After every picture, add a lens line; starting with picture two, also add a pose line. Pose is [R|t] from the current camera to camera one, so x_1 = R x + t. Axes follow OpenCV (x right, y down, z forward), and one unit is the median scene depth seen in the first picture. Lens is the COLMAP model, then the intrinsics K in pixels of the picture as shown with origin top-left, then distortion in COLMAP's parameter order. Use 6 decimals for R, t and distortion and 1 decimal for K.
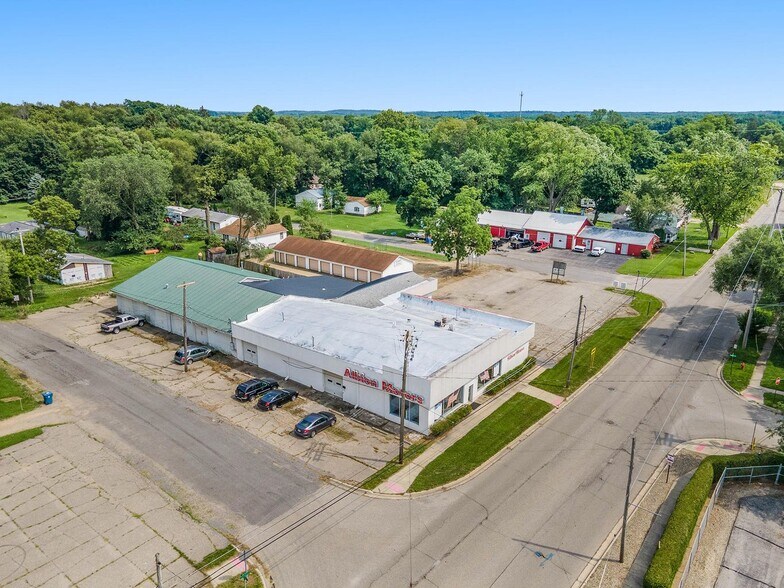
lens RADIAL K [[562.2, 0, 387.8], [0, 562.2, 292.6], [0, 0, 1]] dist [0.034974, 0.020665]
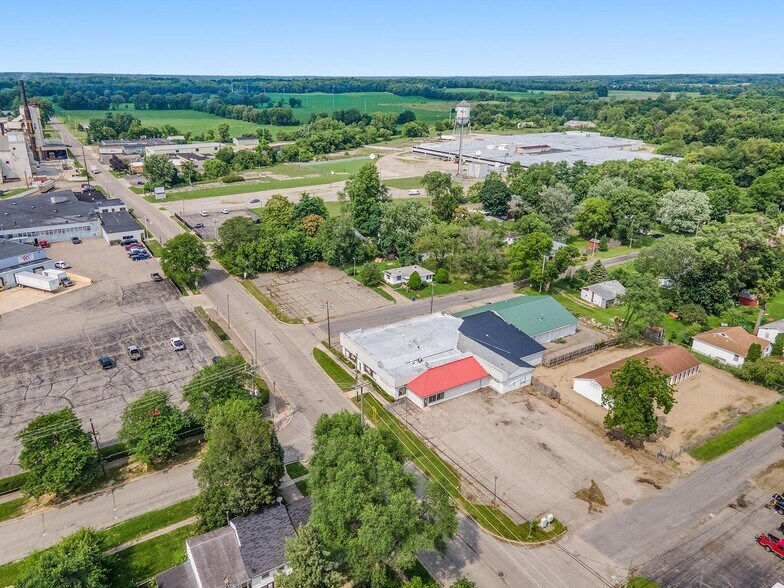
lens RADIAL K [[562.2, 0, 385.9], [0, 562.2, 293.4], [0, 0, 1]] dist [0.034974, 0.020665]
pose [[-0.332414, 0.334376, -0.881869, 1.546927], [-0.295492, 0.851039, 0.434070, -0.819365], [0.895648, 0.404876, -0.184092, 1.123078]]
